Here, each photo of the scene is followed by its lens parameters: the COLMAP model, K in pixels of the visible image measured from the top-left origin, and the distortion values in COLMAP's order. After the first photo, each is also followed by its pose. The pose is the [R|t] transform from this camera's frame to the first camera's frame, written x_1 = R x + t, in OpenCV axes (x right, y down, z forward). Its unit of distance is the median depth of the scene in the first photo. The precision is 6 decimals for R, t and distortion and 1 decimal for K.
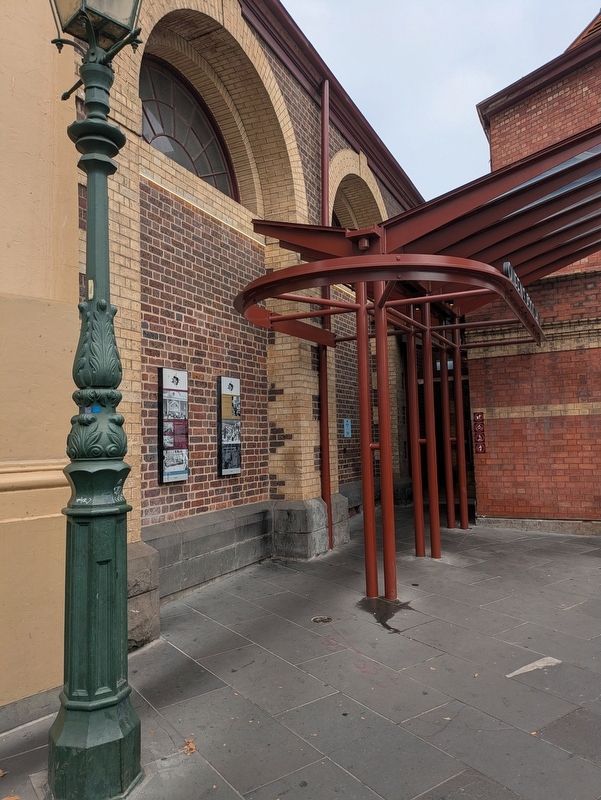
lens RADIAL K [[580.8, 0, 306.0], [0, 580.8, 396.6], [0, 0, 1]] dist [0.020179, -0.004202]
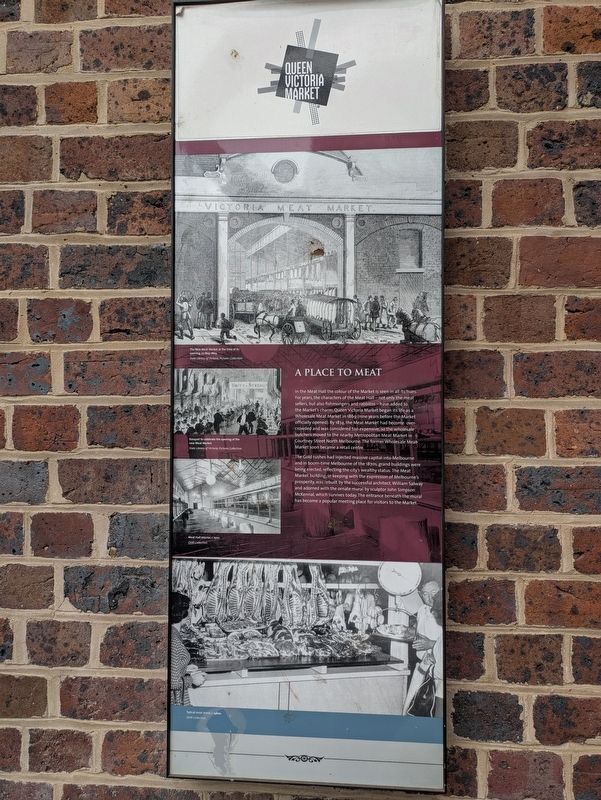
lens RADIAL K [[580.8, 0, 301.0], [0, 580.8, 401.7], [0, 0, 1]] dist [0.020179, -0.004202]
pose [[0.370295, 0.000054, -0.928914, -0.089537], [0.053653, 0.998329, 0.021446, 0.048531], [0.927363, -0.057780, 0.369673, 0.925913]]
